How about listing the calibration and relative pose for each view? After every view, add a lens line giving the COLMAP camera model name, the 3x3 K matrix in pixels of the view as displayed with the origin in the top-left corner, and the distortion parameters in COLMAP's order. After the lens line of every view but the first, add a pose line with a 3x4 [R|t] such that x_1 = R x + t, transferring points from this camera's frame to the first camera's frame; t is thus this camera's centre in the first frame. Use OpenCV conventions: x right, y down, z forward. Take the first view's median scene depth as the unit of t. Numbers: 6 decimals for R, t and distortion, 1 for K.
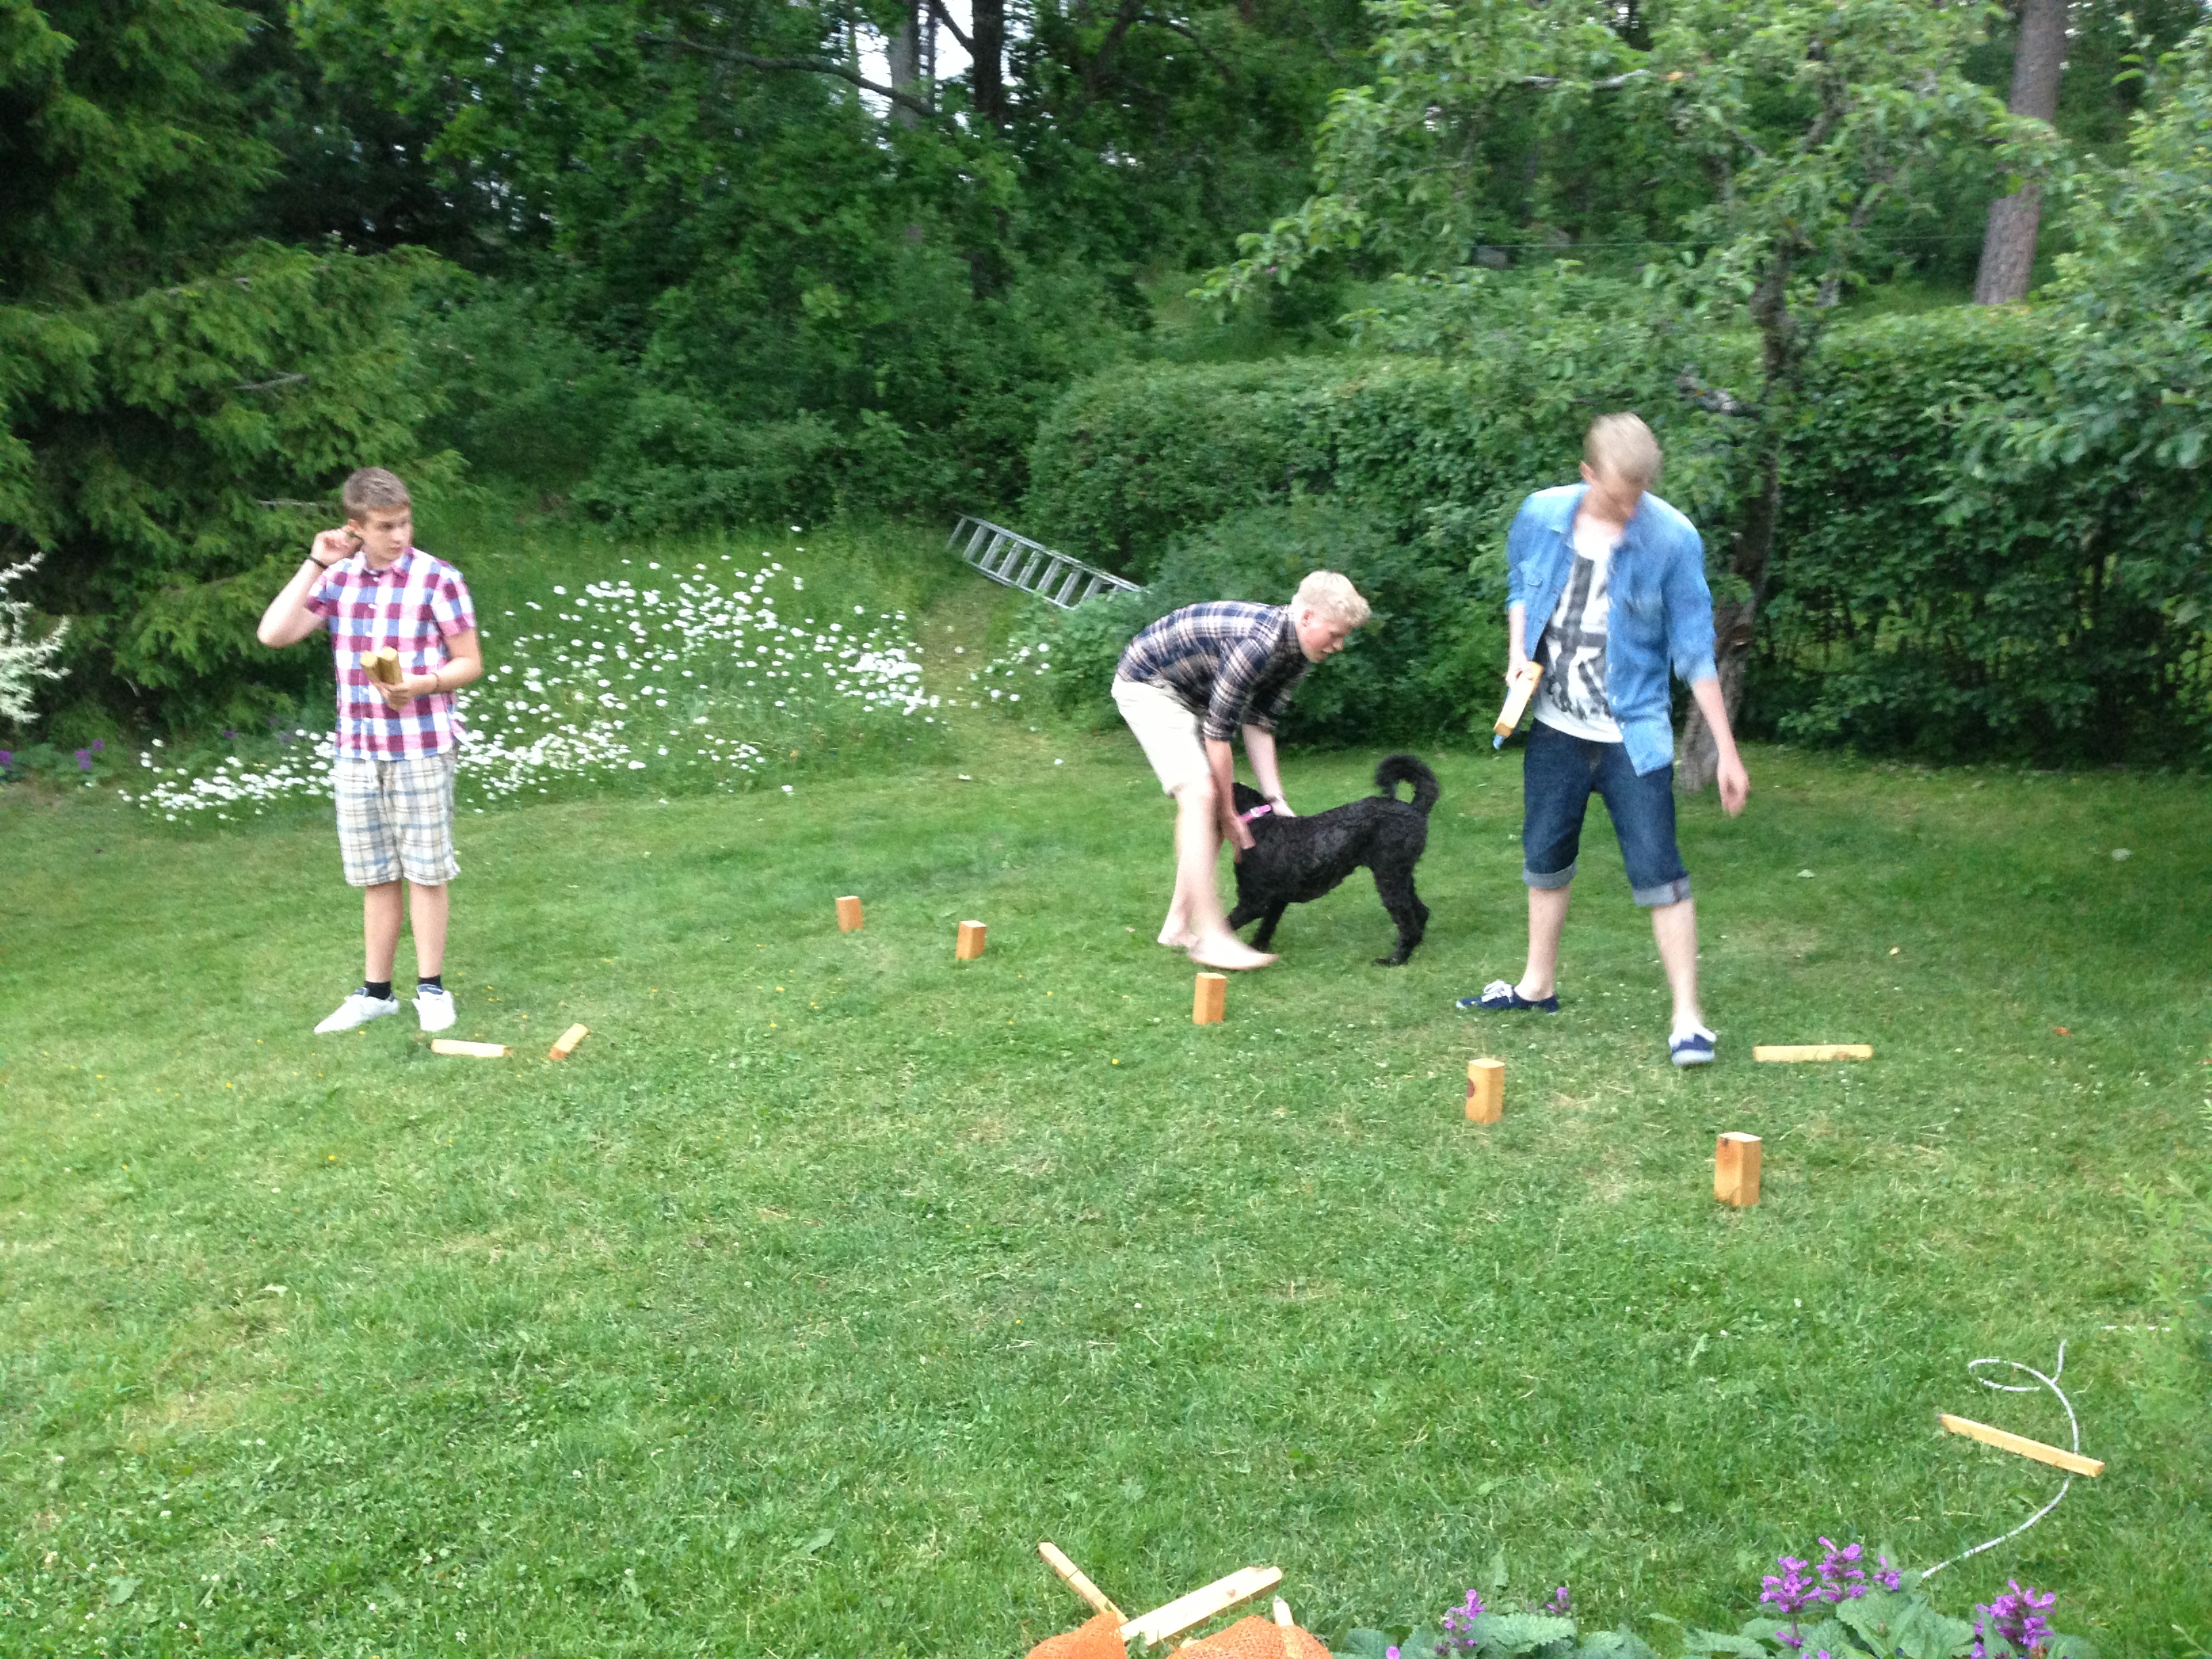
lens RADIAL K [[2057.6, 0, 1109.0], [0, 2057.6, 820.9], [0, 0, 1]] dist [0.139842, -0.246189]
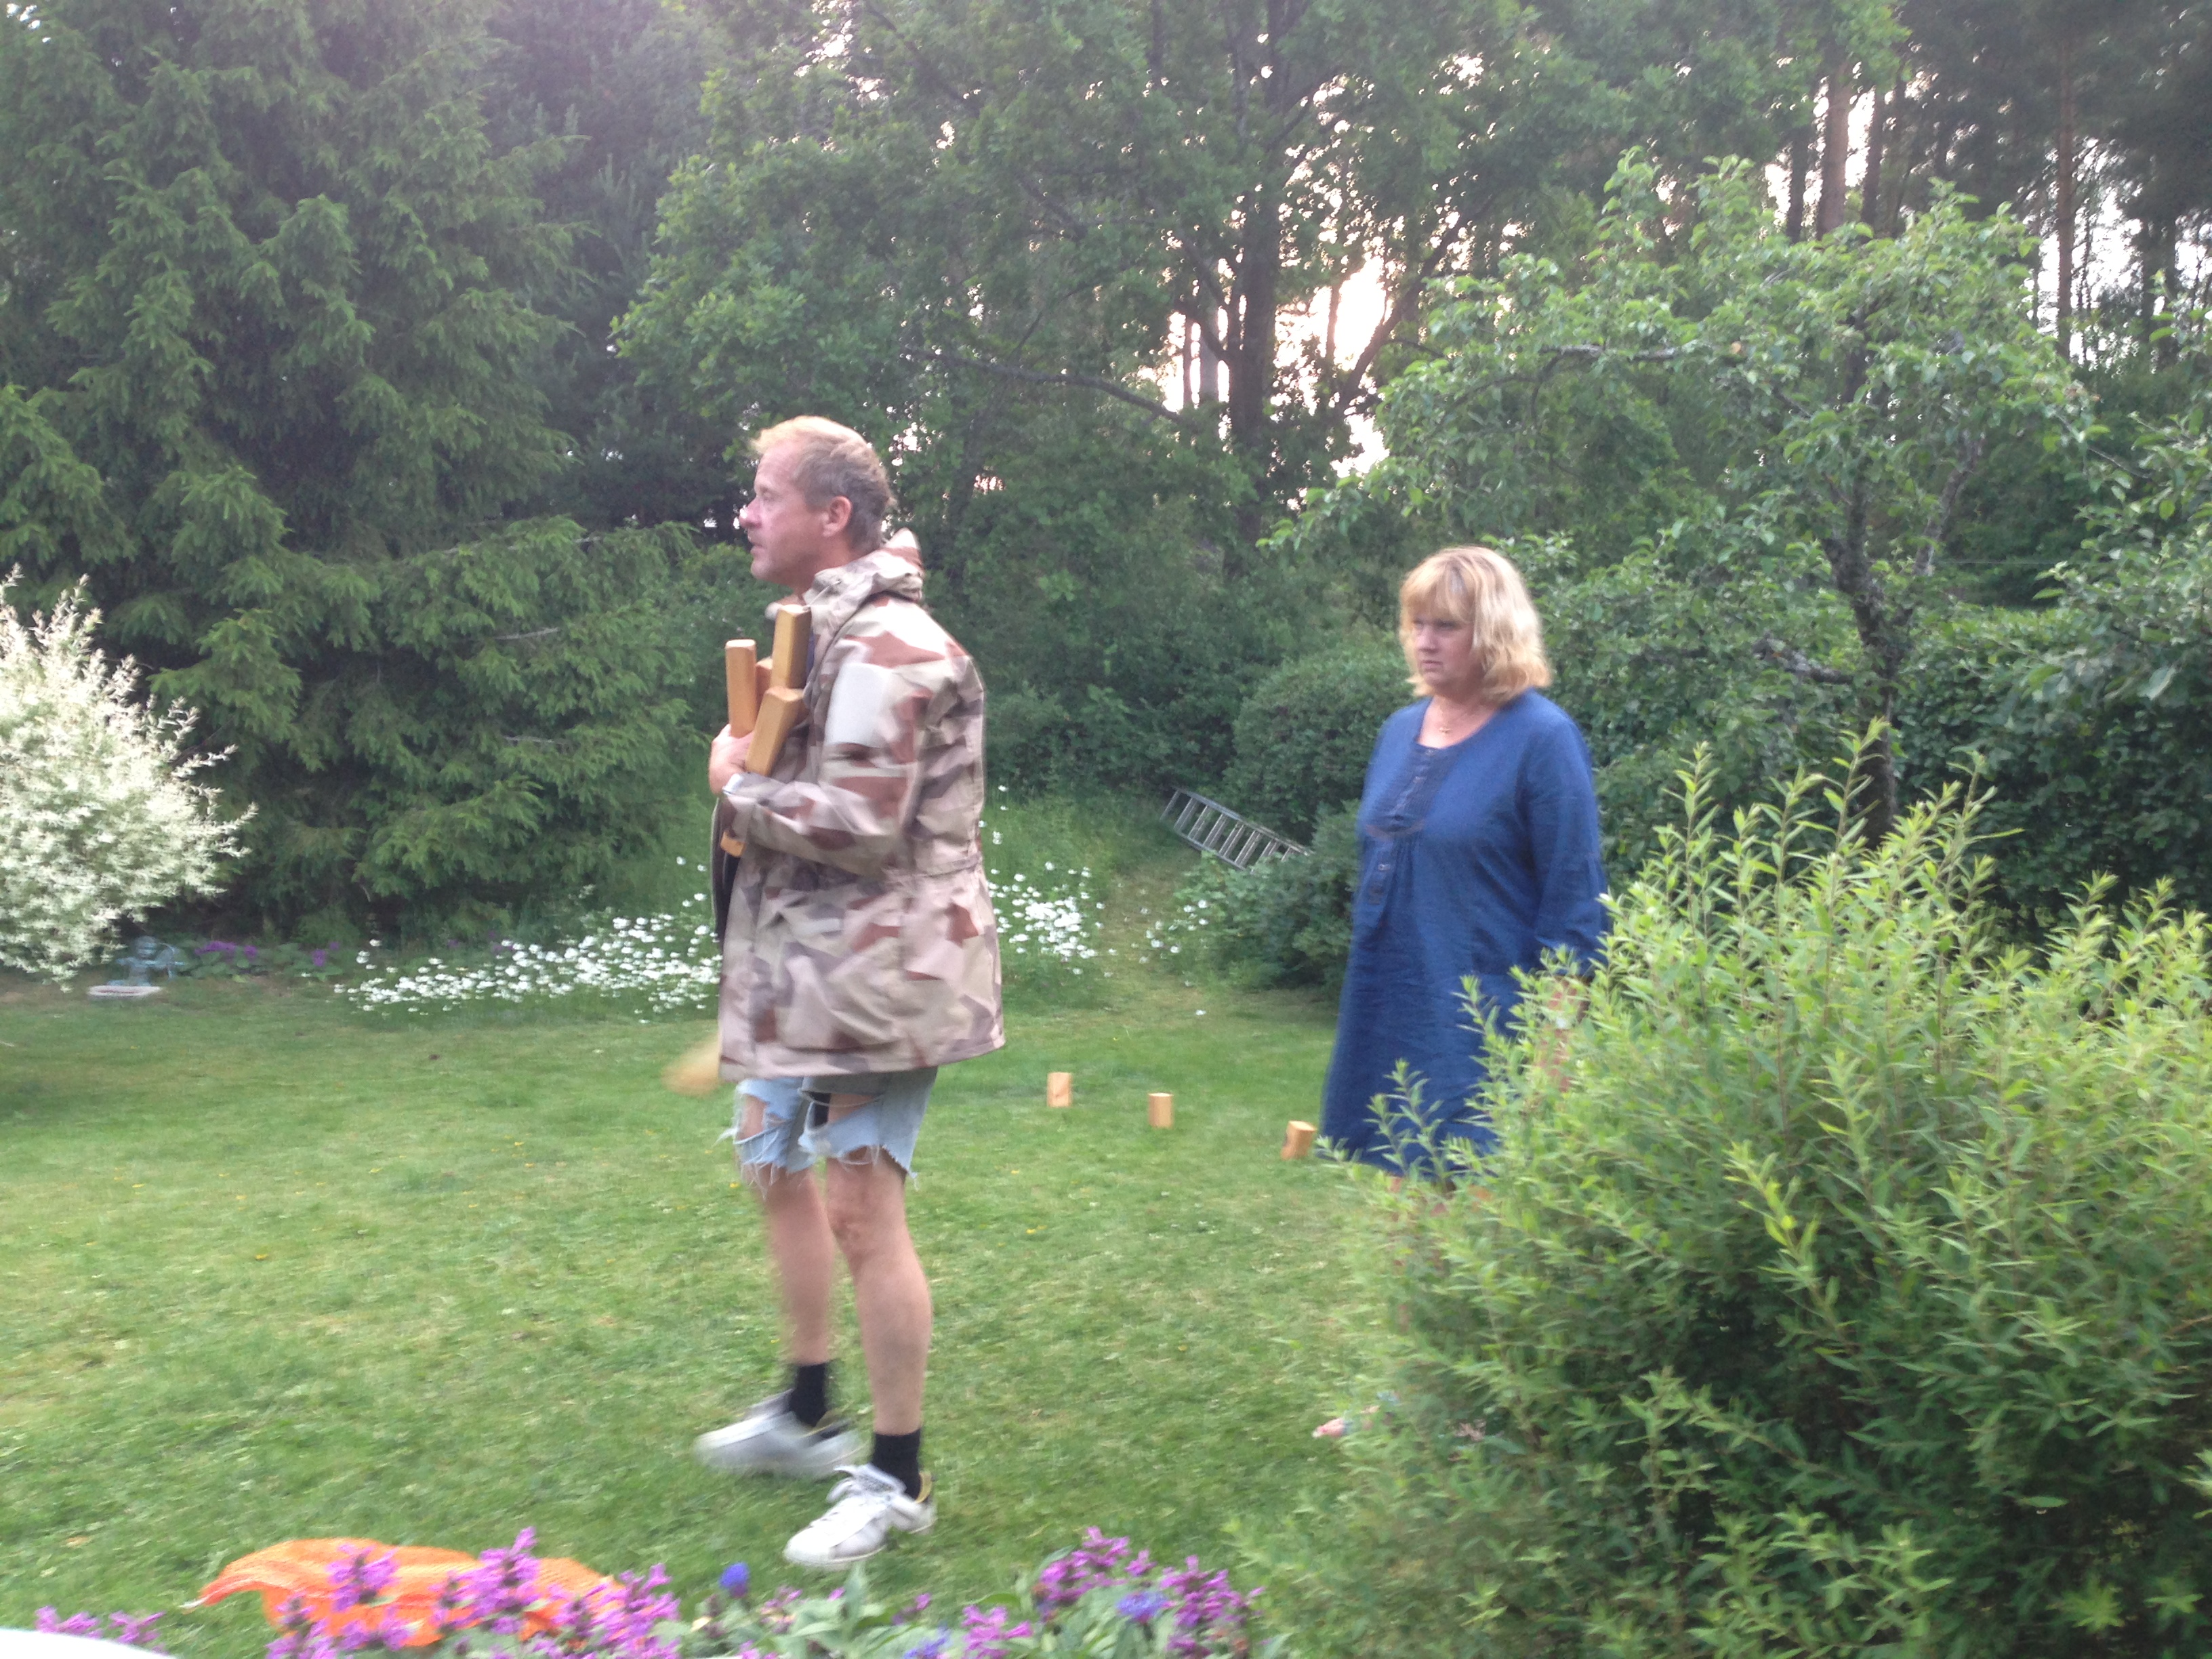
lens RADIAL K [[2062.0, 0, 1106.0], [0, 2062.0, 829.5], [0, 0, 1]] dist [0.144127, -0.267636]
pose [[0.982816, 0.046488, -0.178637, 0.107303], [-0.072828, 0.986916, -0.143851, 0.031442], [0.169612, 0.154389, 0.973343, -0.008848]]
